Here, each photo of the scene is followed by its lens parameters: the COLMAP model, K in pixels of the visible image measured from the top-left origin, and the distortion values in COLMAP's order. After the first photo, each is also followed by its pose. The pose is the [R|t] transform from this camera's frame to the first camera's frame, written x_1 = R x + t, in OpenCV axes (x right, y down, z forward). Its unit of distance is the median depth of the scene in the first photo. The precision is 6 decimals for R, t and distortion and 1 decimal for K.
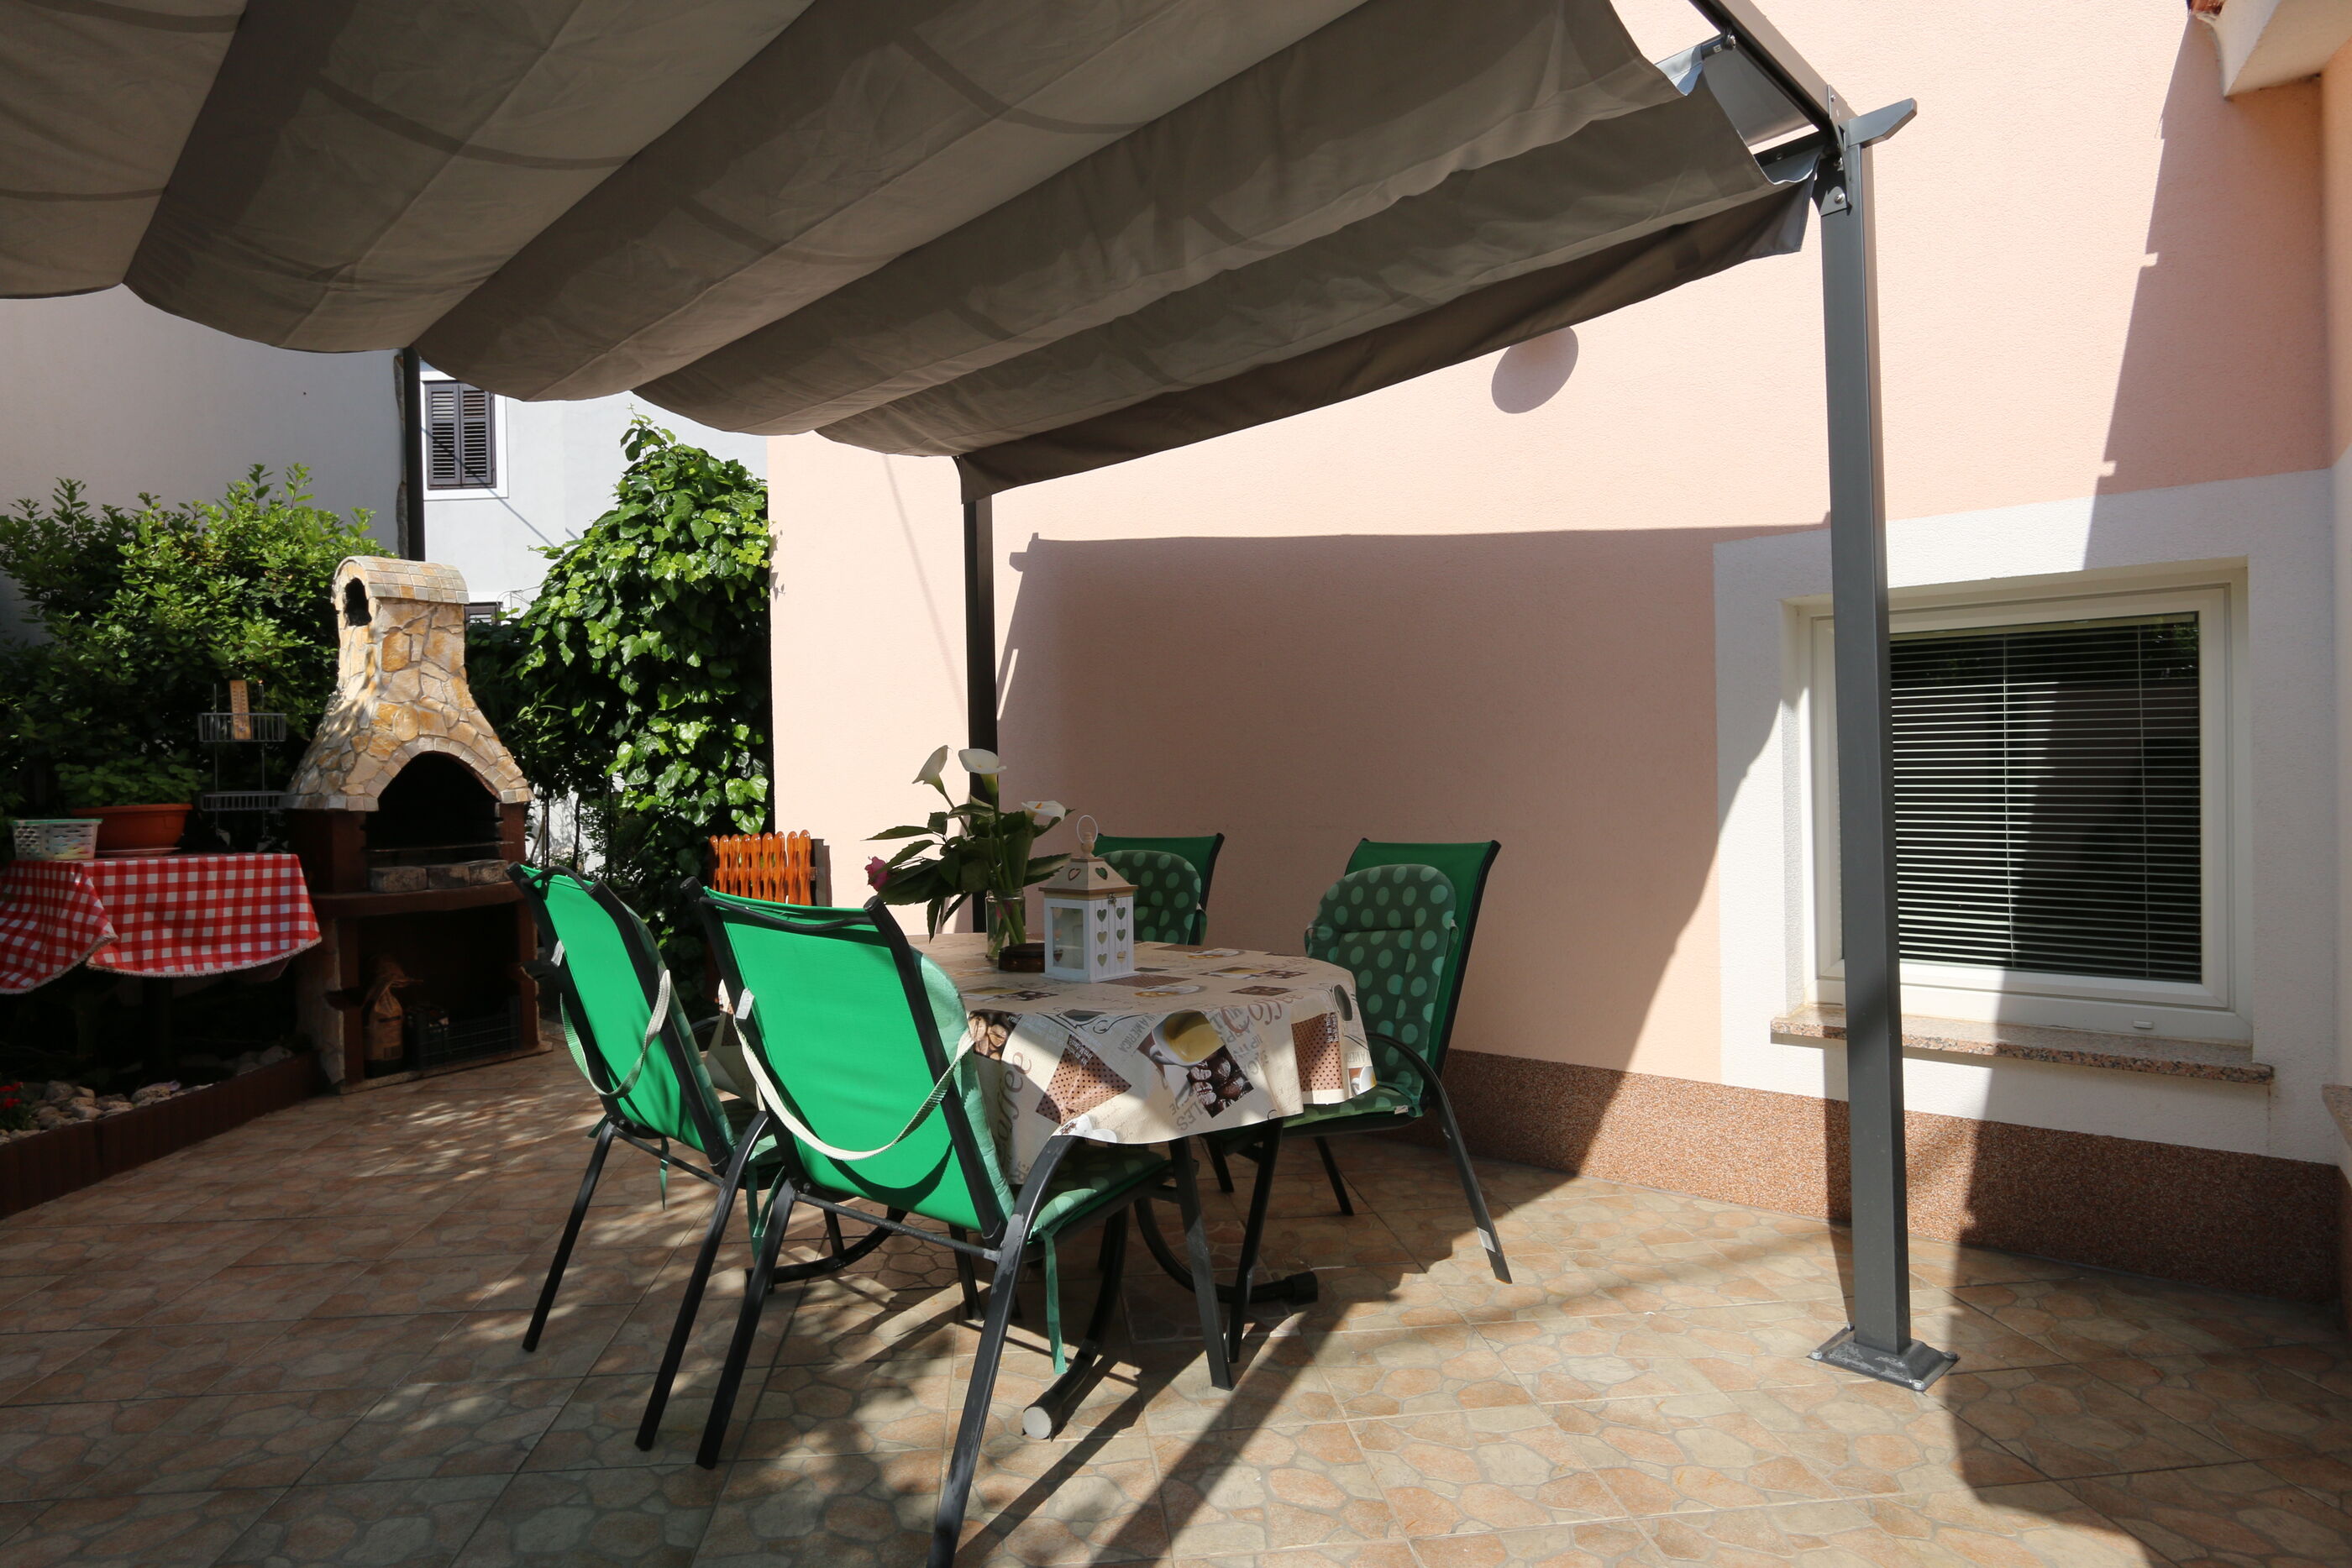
lens RADIAL K [[1227.7, 0, 1176.0], [0, 1227.7, 784.0], [0, 0, 1]] dist [-0.048878, 0.022221]
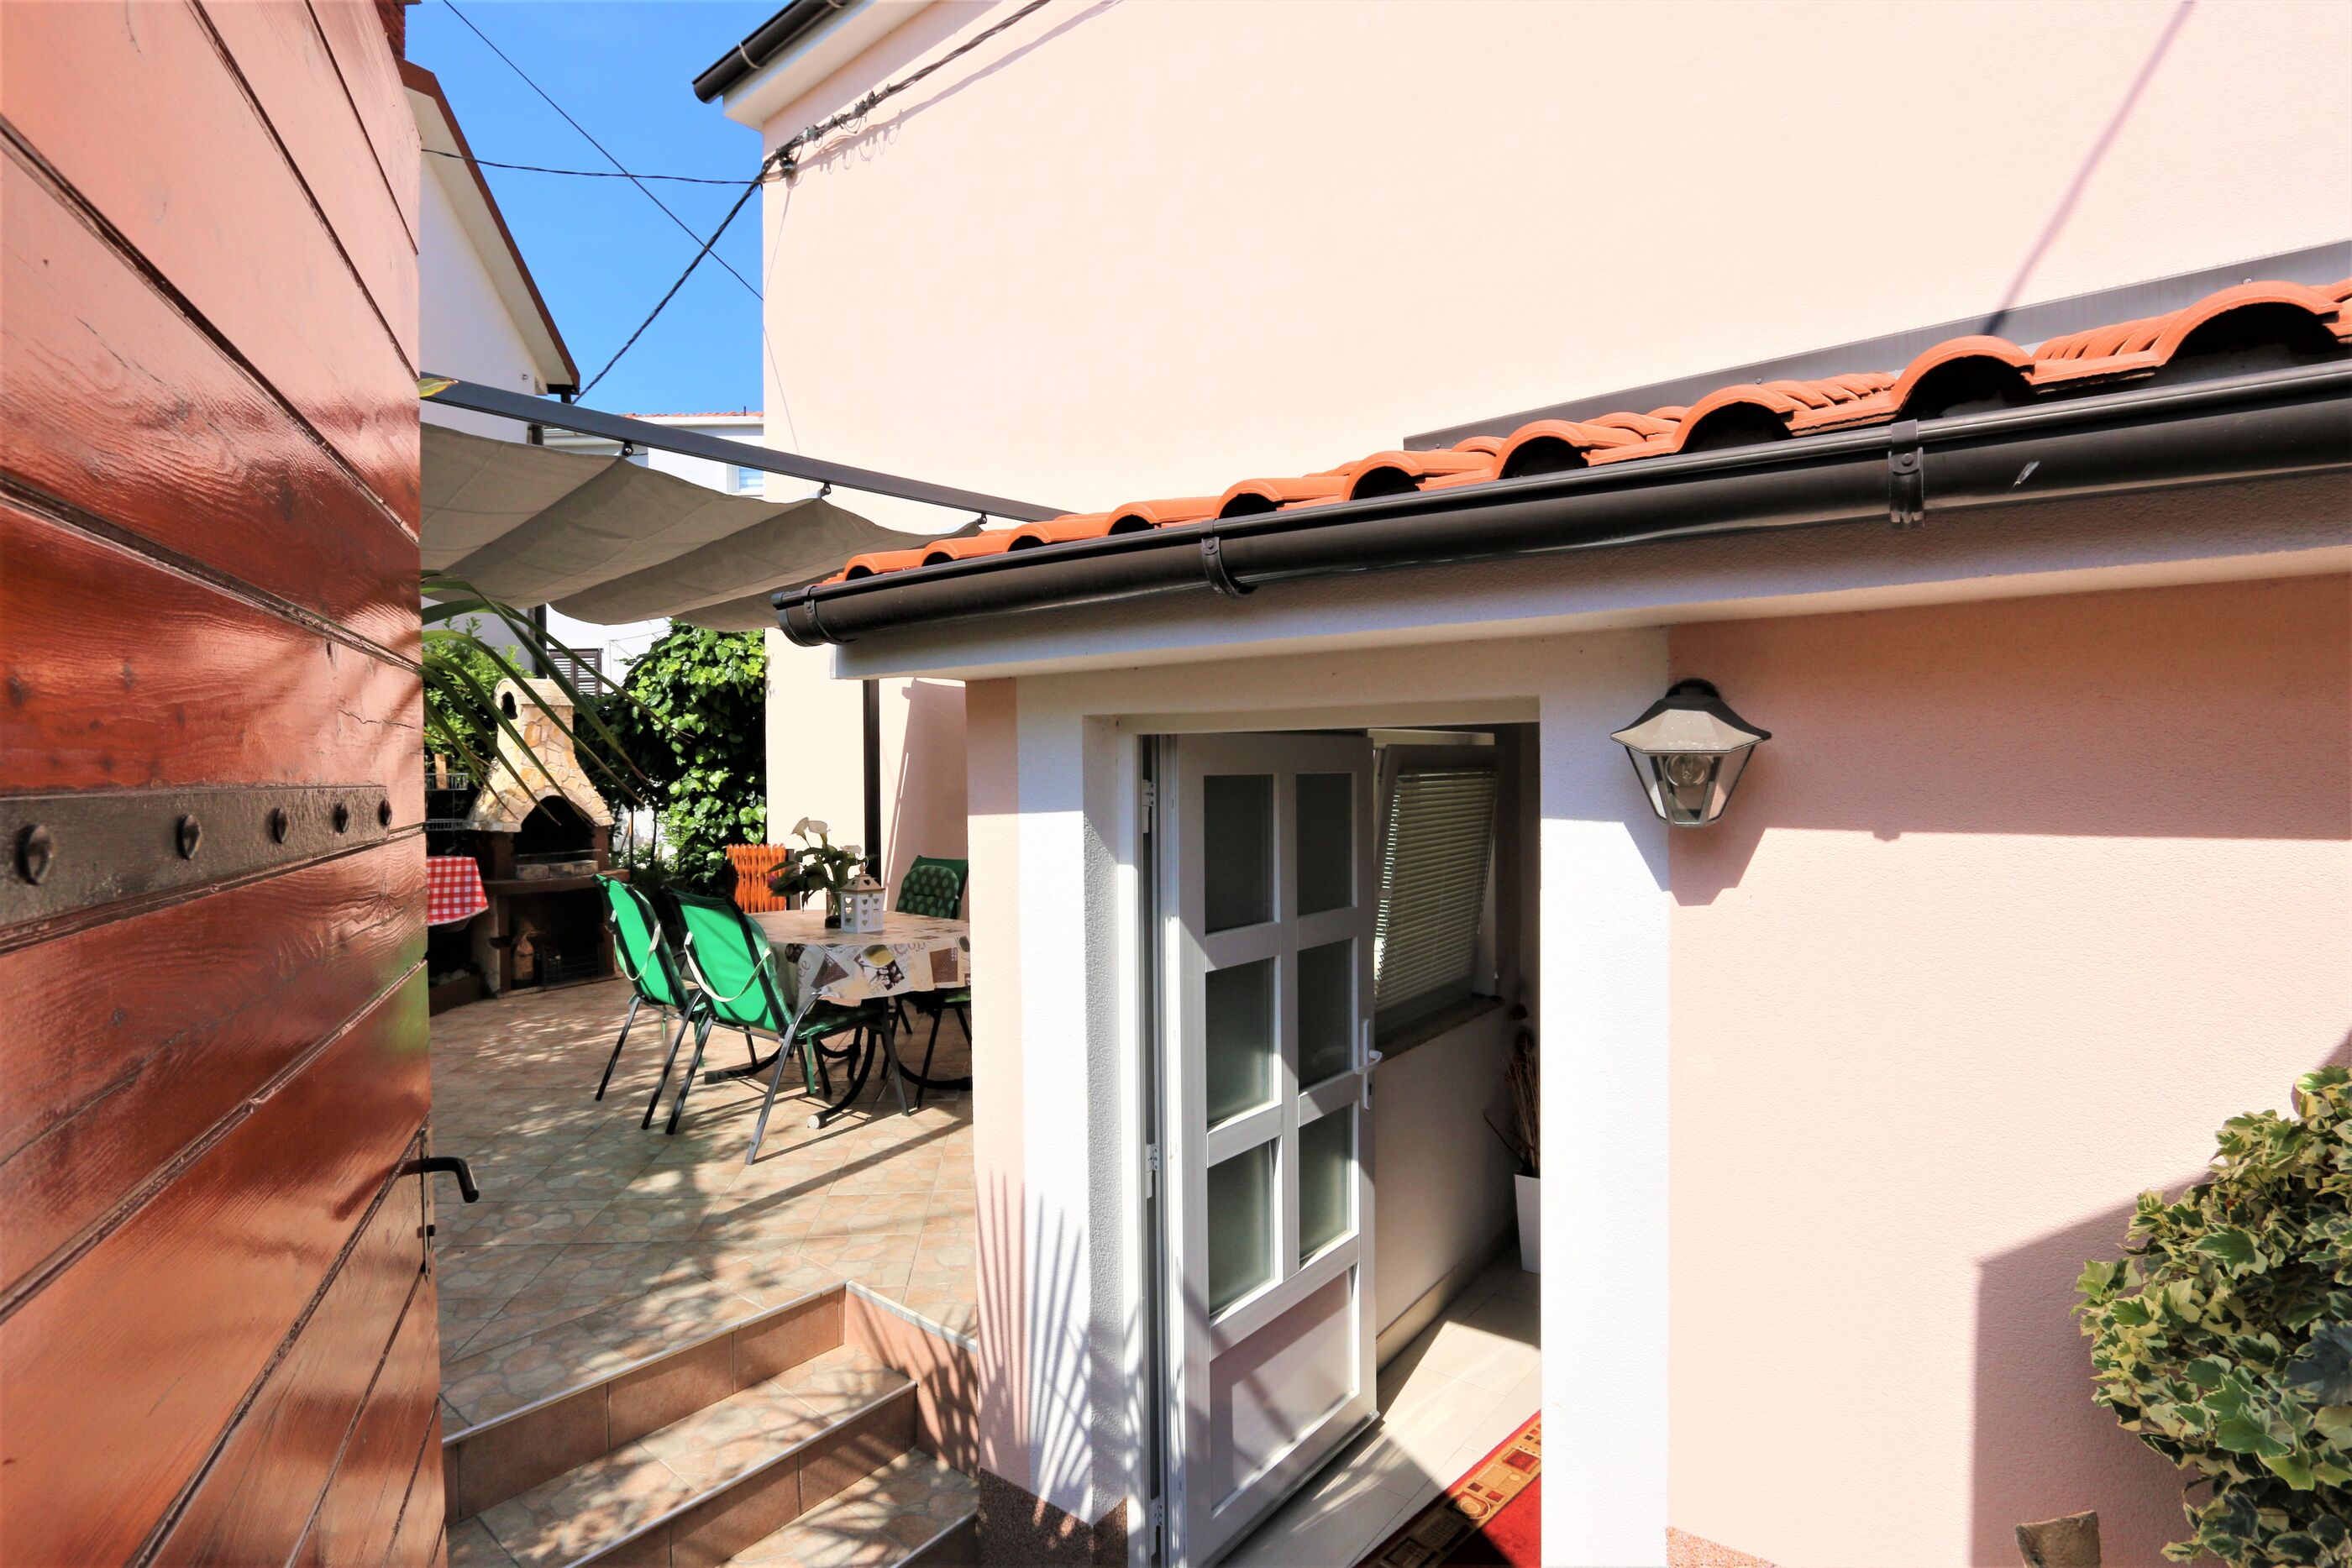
lens RADIAL K [[1073.4, 0, 1153.4], [0, 1073.4, 783.0], [0, 0, 1]] dist [-0.018246, 0.002321]
pose [[0.999372, 0.013058, -0.032945, 0.265643], [-0.013012, 0.999914, 0.001626, -0.058385], [0.032963, -0.001196, 0.999456, -0.452760]]
